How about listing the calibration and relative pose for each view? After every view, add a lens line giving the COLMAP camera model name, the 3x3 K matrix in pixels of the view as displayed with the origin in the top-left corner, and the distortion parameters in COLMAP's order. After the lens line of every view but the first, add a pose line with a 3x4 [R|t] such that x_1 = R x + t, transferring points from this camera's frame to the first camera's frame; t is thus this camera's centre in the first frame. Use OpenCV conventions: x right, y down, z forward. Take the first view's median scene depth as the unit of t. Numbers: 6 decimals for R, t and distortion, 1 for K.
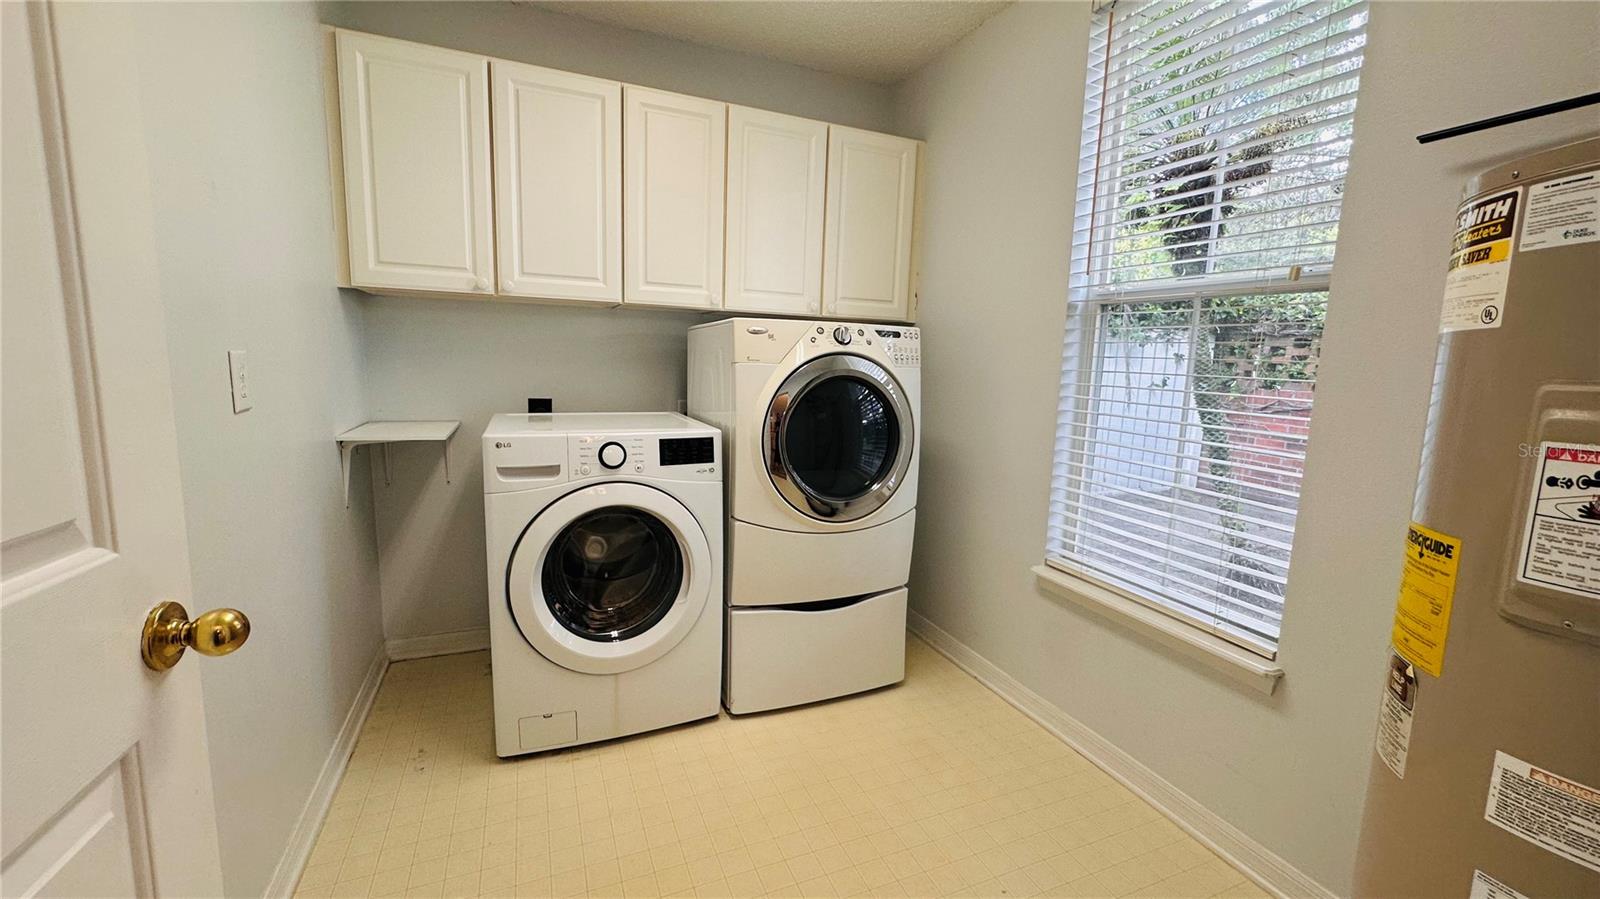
lens RADIAL K [[643.1, 0, 798.3], [0, 643.1, 447.4], [0, 0, 1]] dist [-0.002137, 0.001479]
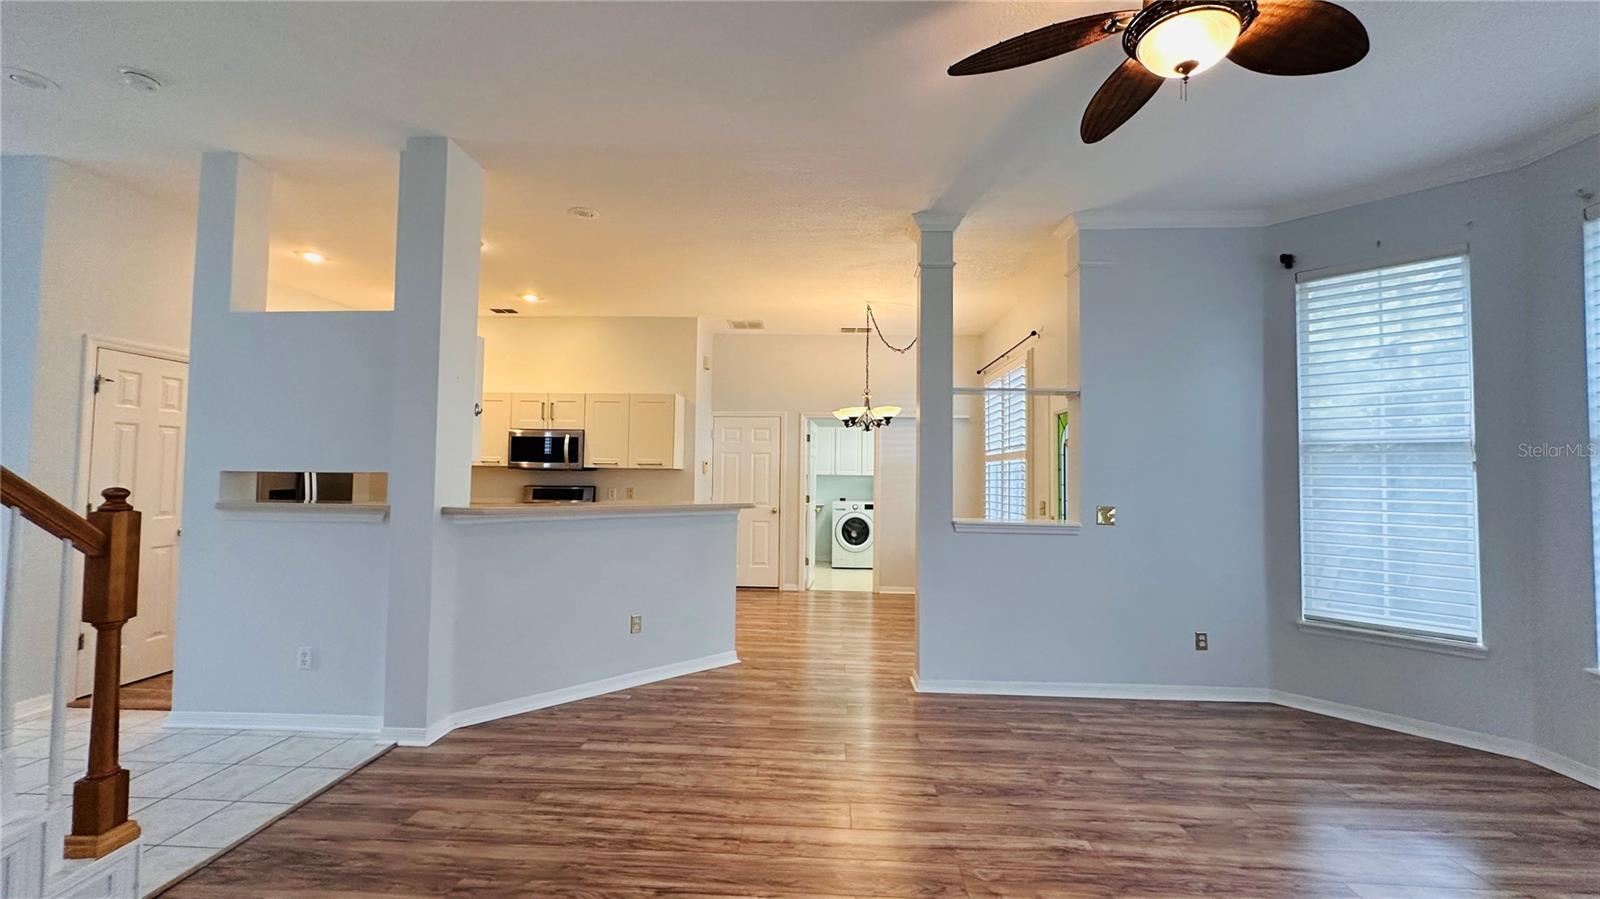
lens RADIAL K [[643.1, 0, 802.4], [0, 643.1, 450.0], [0, 0, 1]] dist [-0.002137, 0.001479]
pose [[0.905177, -0.033783, -0.423690, 1.430250], [-0.047104, 0.982722, -0.178991, 0.473505], [0.422416, 0.181976, 0.887947, -3.596864]]
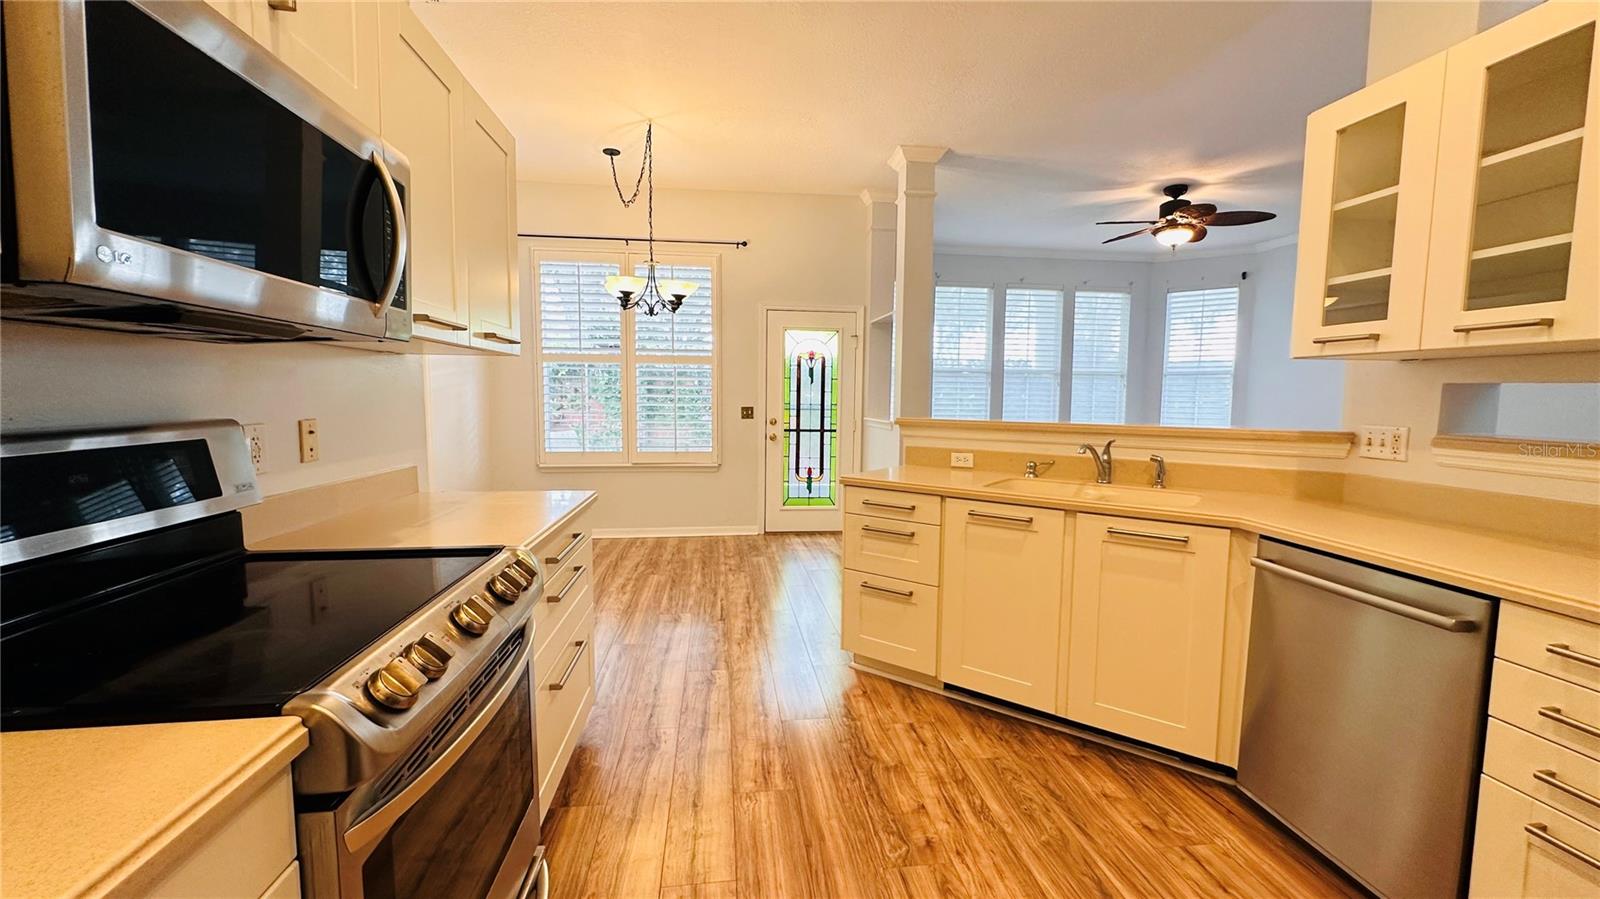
lens RADIAL K [[643.1, 0, 803.9], [0, 643.1, 454.3], [0, 0, 1]] dist [-0.002137, 0.001479]
pose [[0.261136, -0.119250, 0.957908, -1.596872], [0.130130, 0.987631, 0.087475, 0.144358], [-0.956490, 0.101810, 0.273424, -1.743039]]
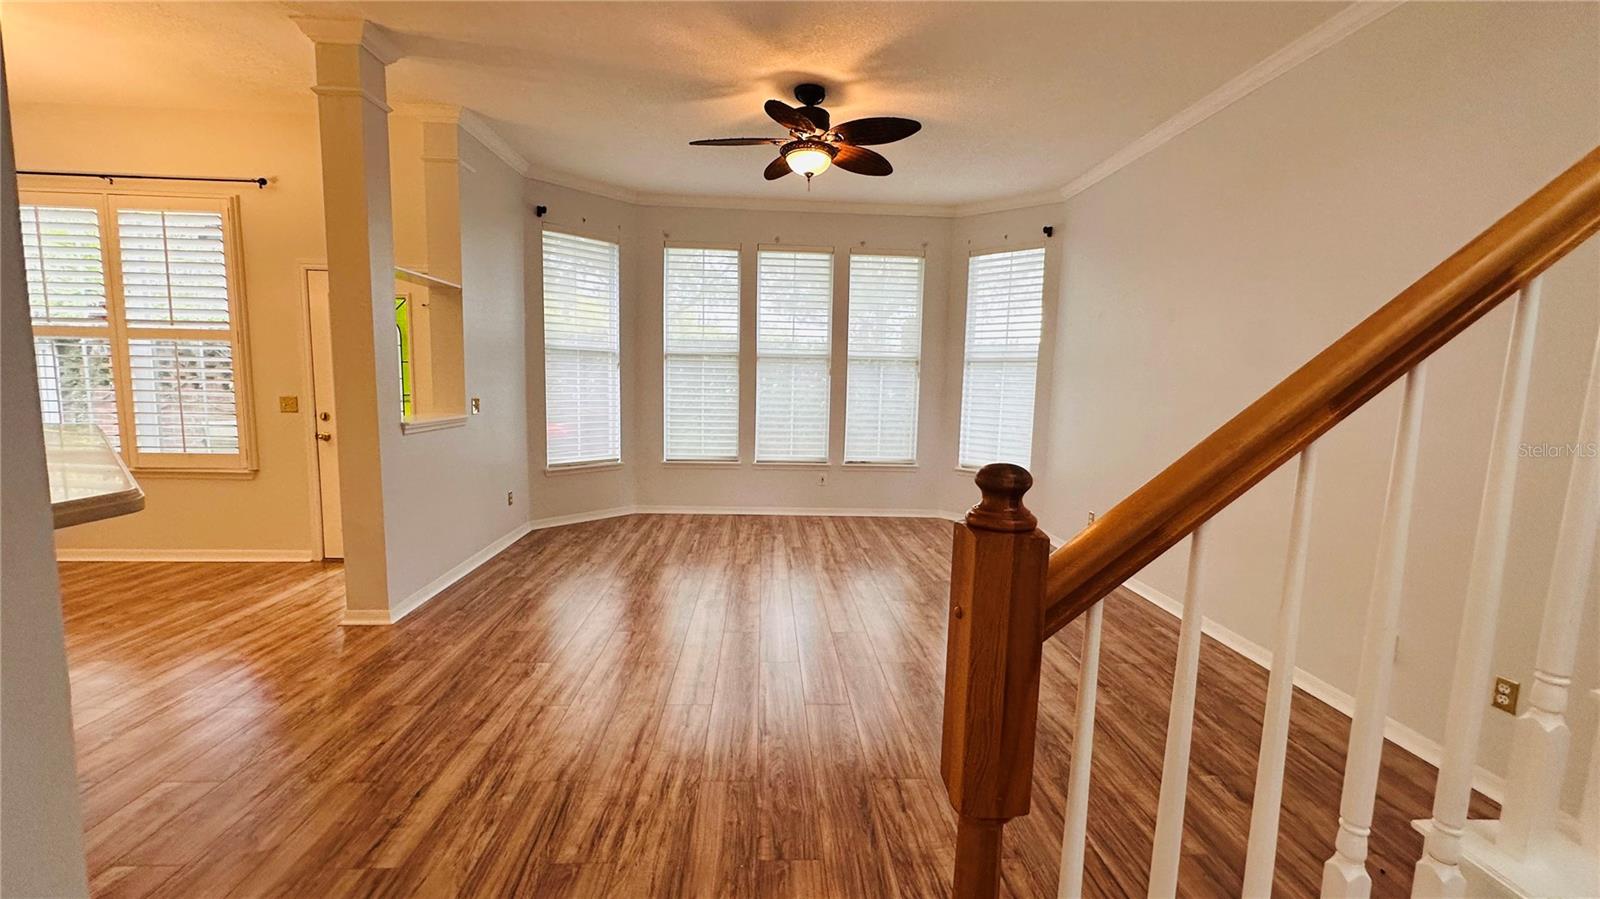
lens RADIAL K [[643.1, 0, 799.6], [0, 643.1, 450.2], [0, 0, 1]] dist [-0.002137, 0.001479]
pose [[0.329716, -0.127974, 0.935366, -0.366500], [0.119261, 0.988479, 0.093201, 0.344789], [-0.936517, 0.080823, 0.341180, -3.162665]]
